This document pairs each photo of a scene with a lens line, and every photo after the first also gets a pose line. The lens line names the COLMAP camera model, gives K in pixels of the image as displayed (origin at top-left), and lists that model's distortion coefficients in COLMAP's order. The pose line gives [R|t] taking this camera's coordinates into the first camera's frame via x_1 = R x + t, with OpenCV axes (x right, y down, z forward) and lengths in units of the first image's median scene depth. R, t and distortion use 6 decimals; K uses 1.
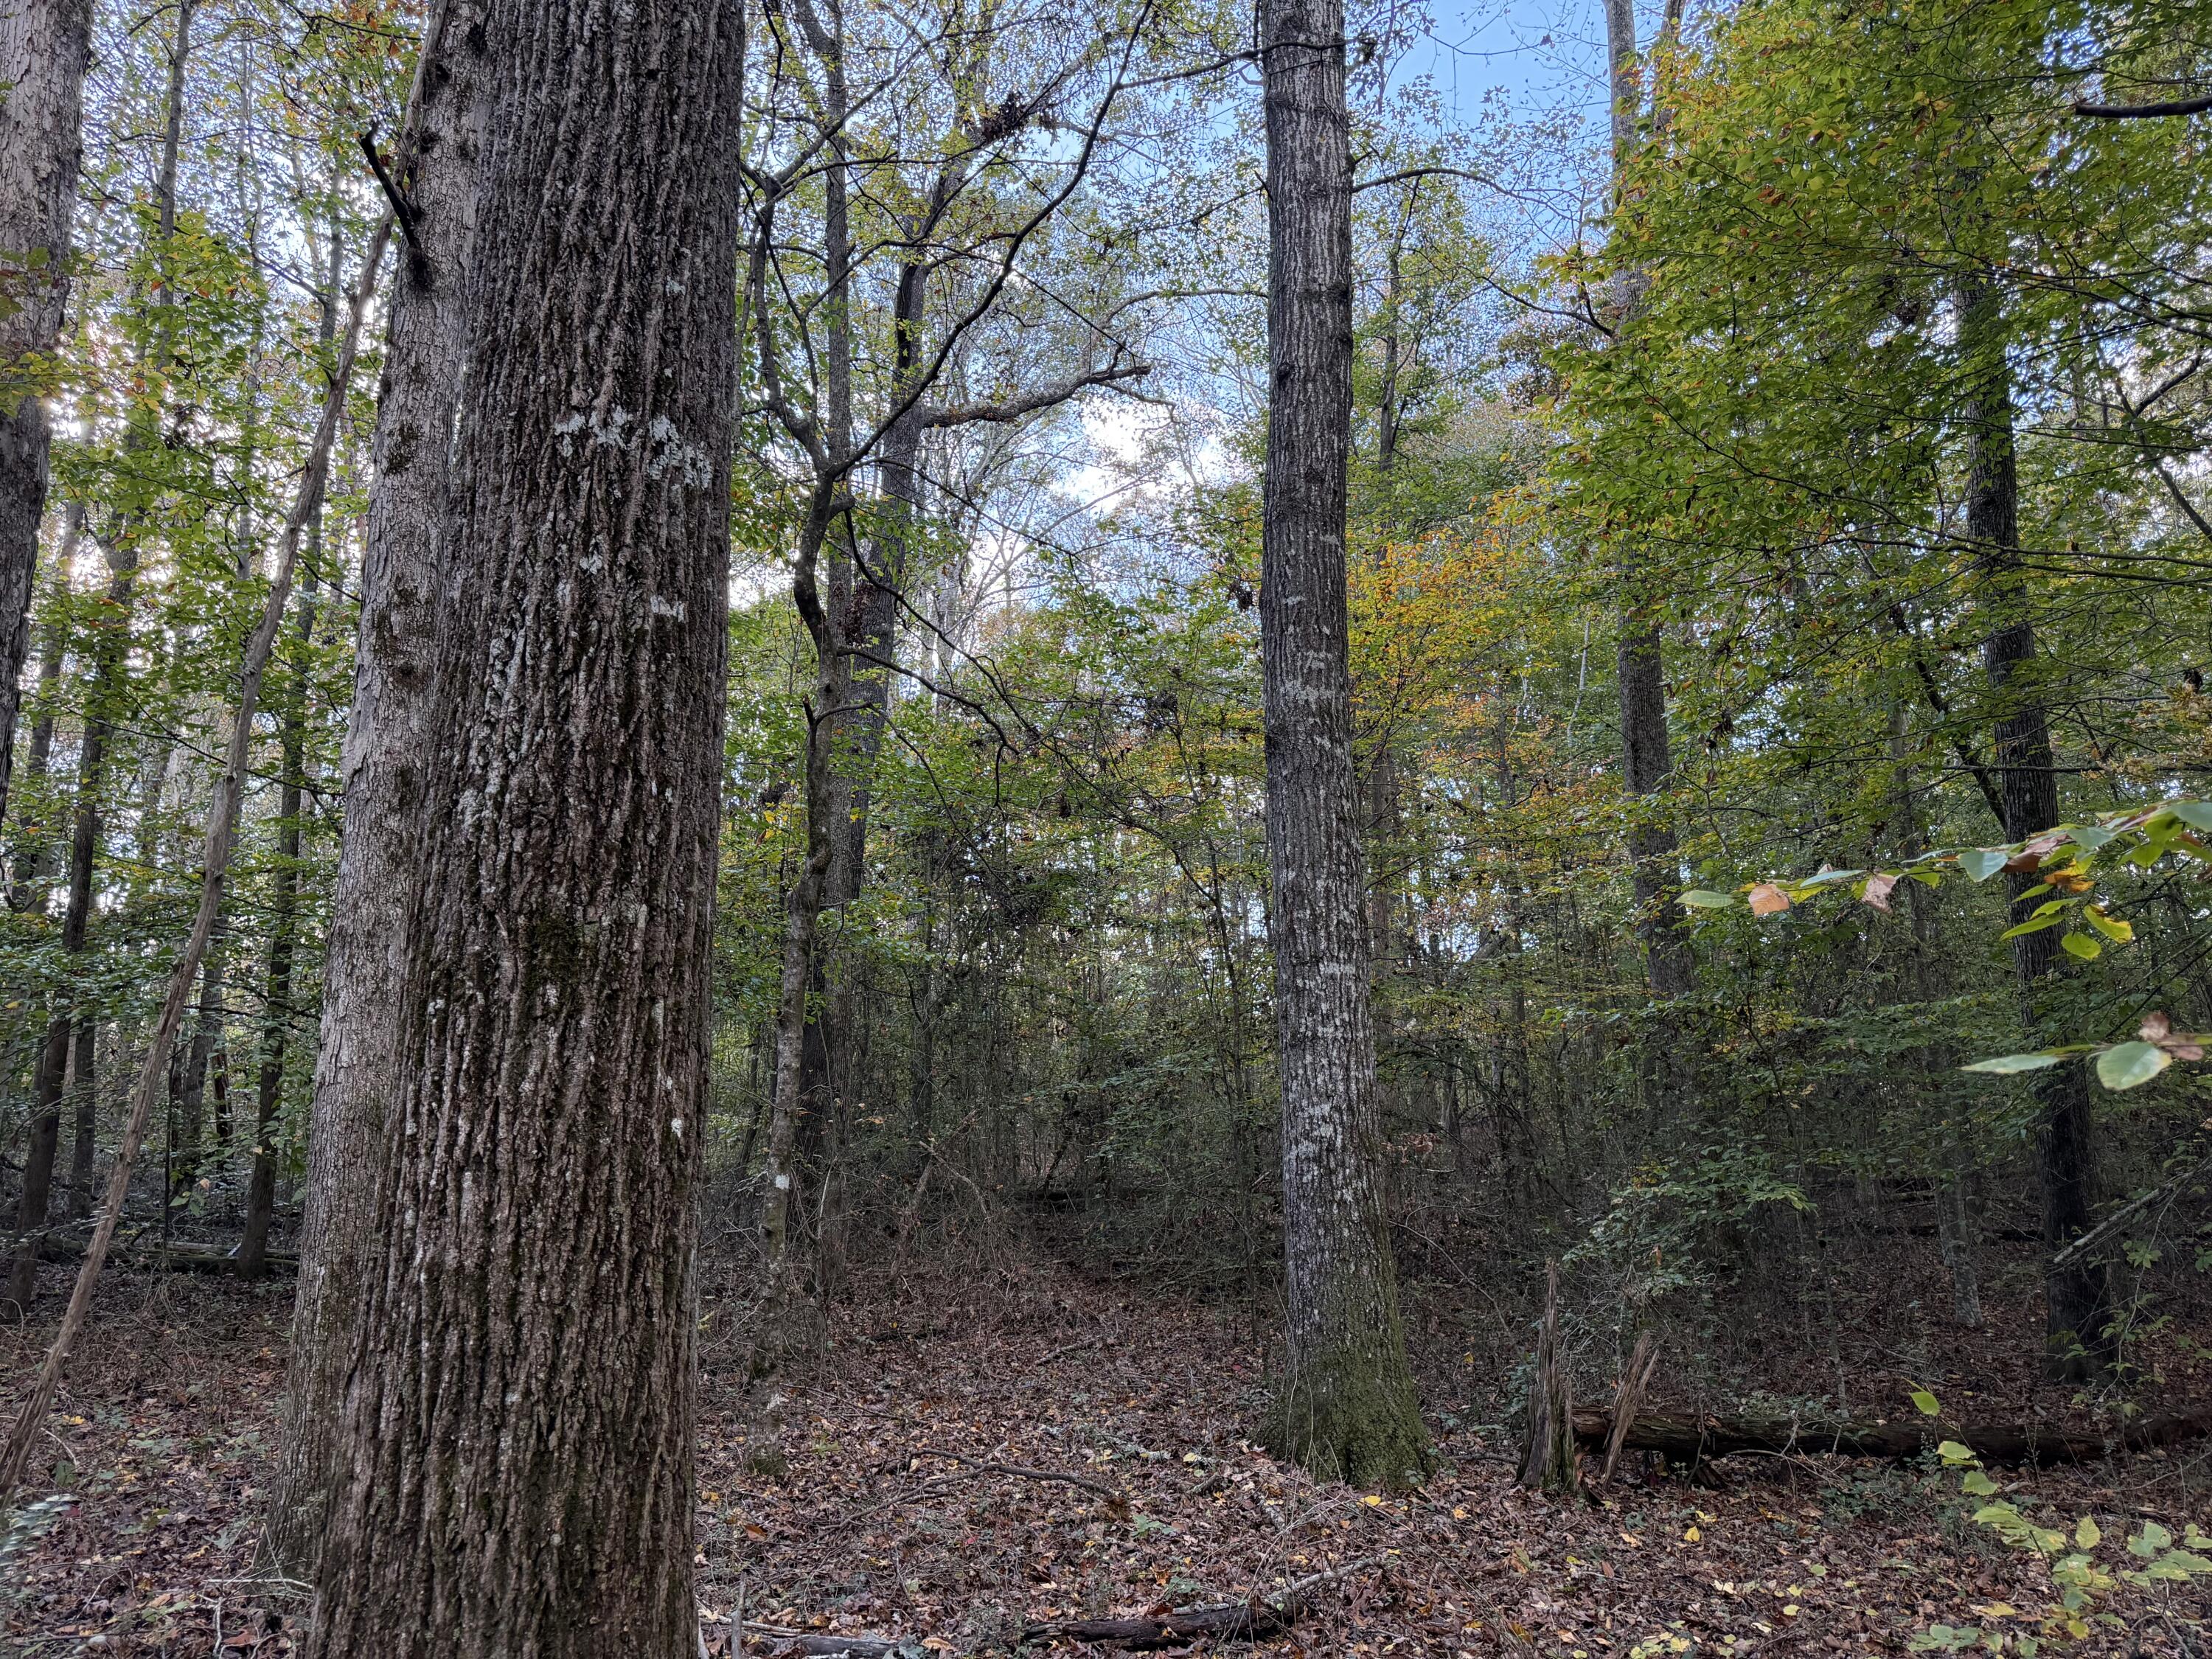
lens RADIAL K [[1523.0, 0, 1103.6], [0, 1523.0, 840.2], [0, 0, 1]] dist [-0.003246, -0.013301]
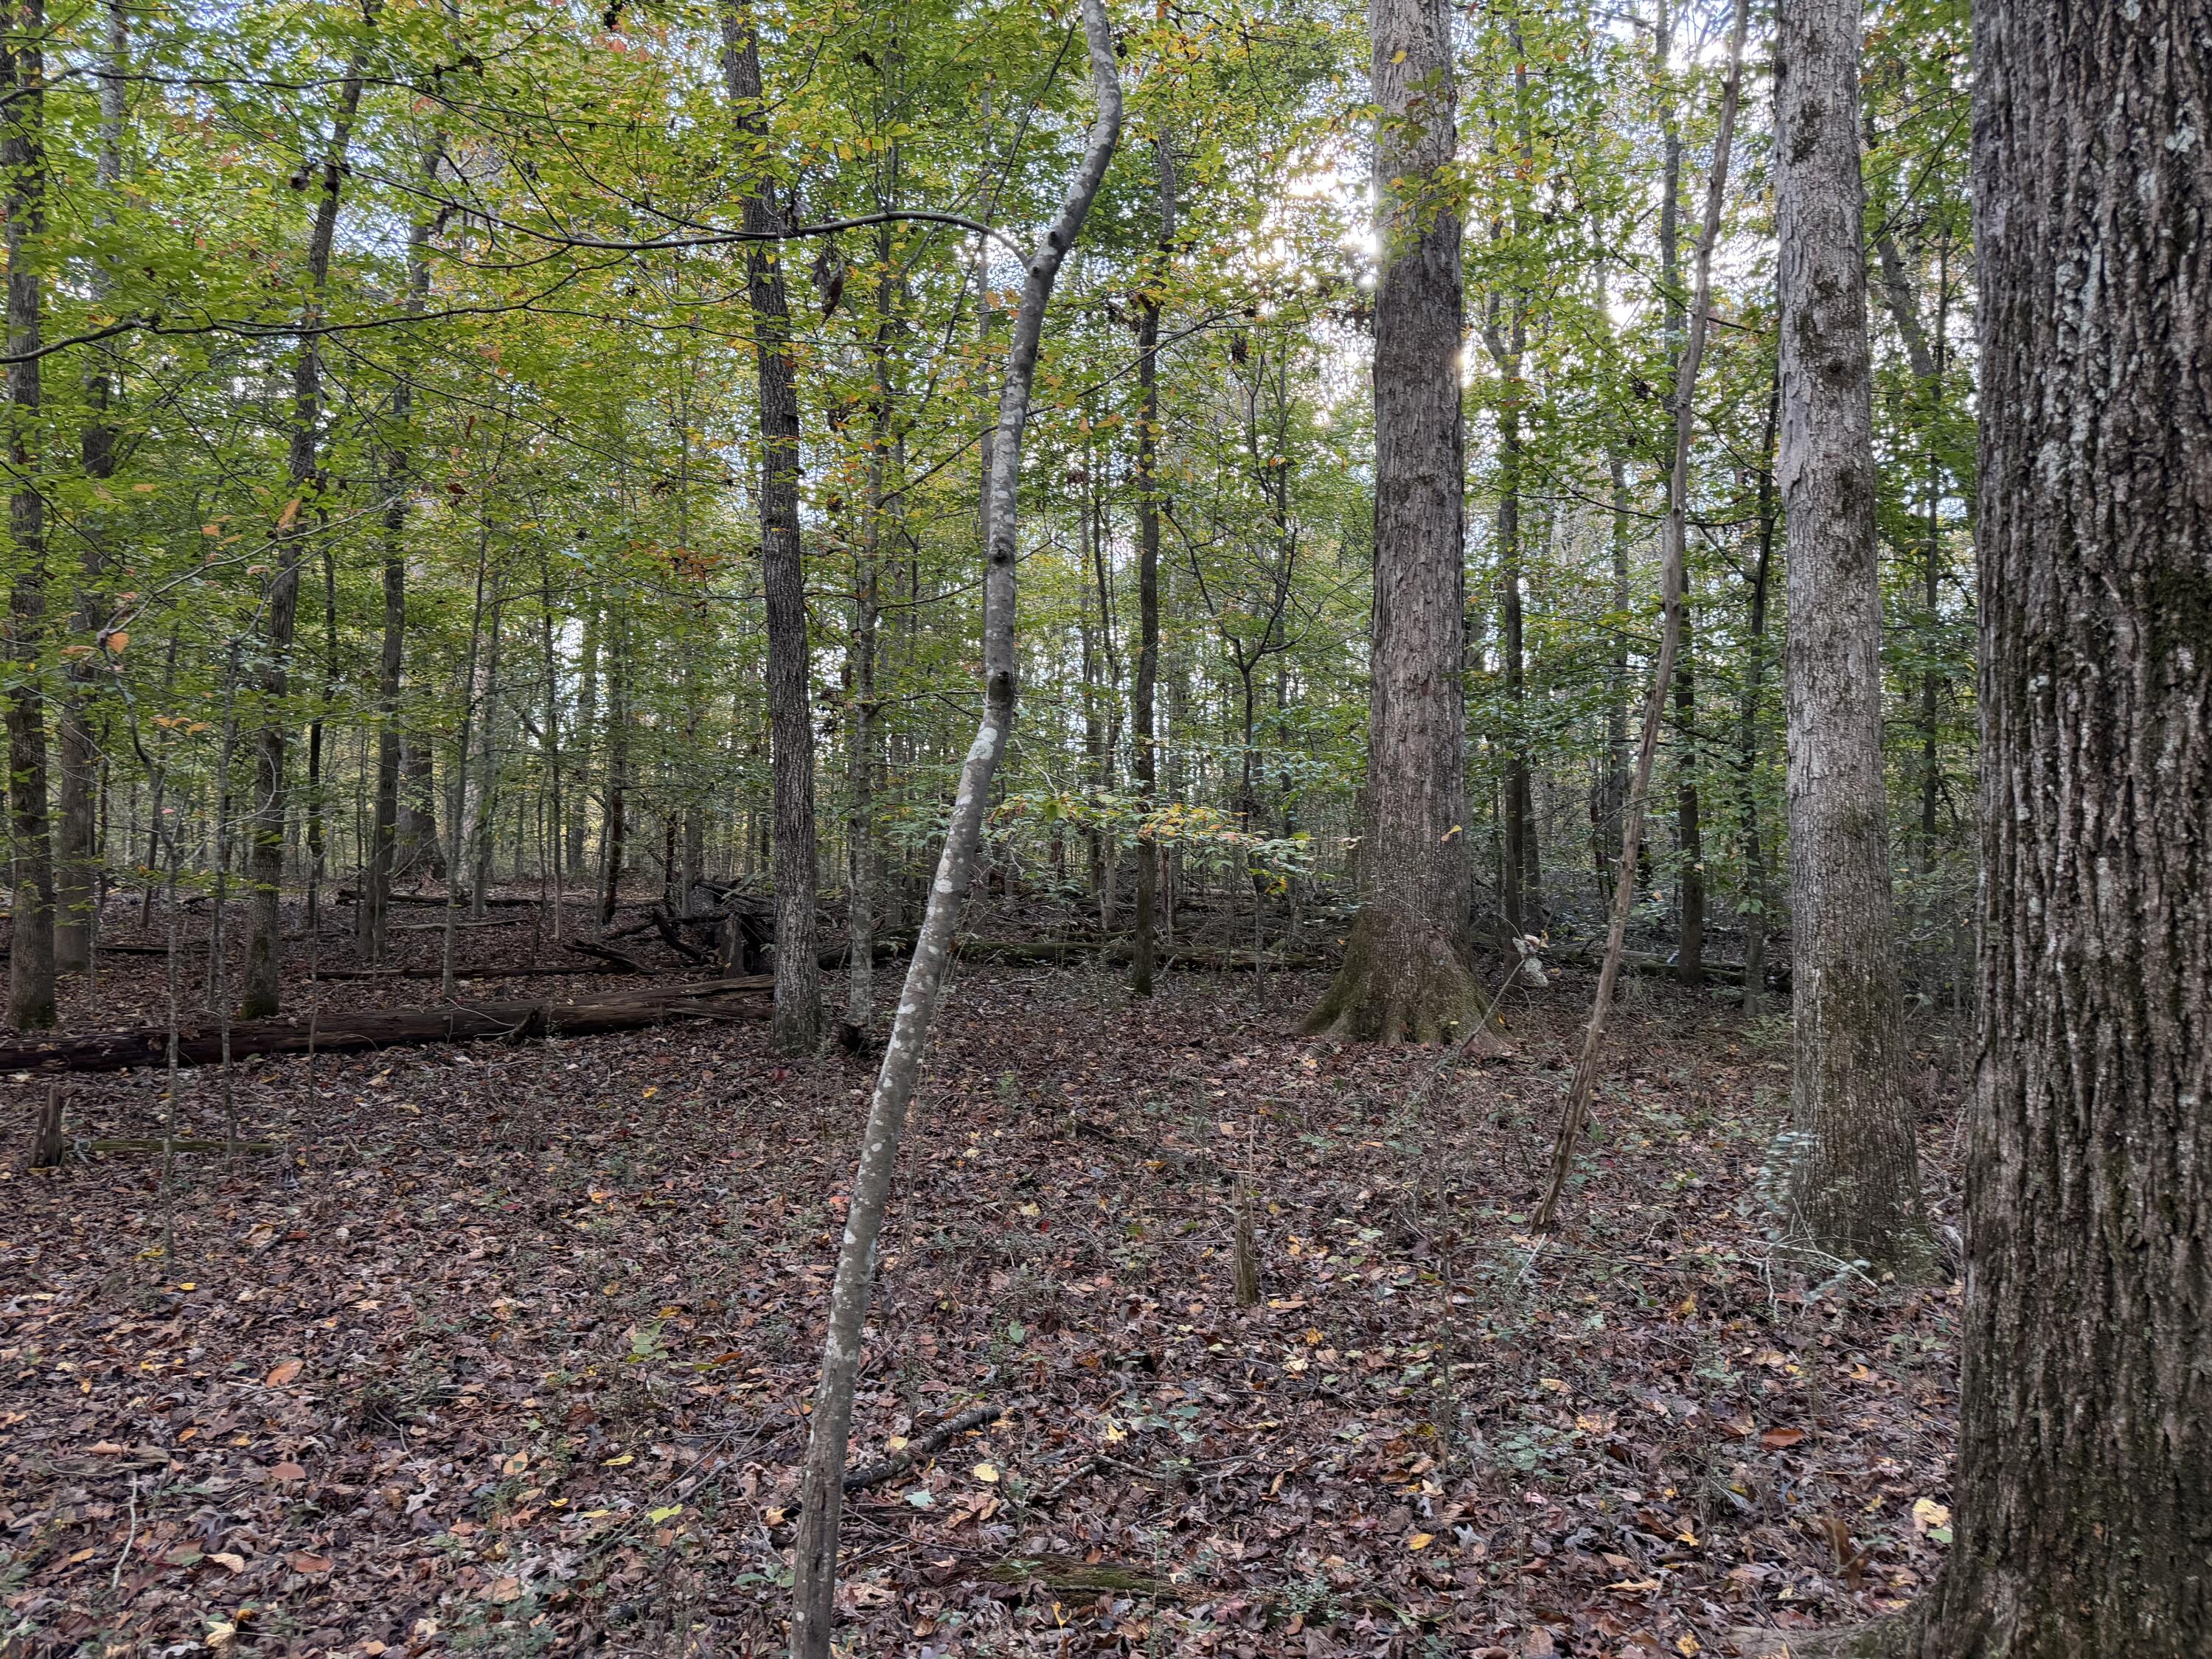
lens RADIAL K [[1523.0, 0, 1095.7], [0, 1523.0, 827.2], [0, 0, 1]] dist [-0.003246, -0.013301]
pose [[0.654221, -0.015869, -0.756137, -0.116452], [0.144202, 0.984056, 0.104114, 0.016353], [0.742429, -0.177150, 0.646078, -0.036455]]
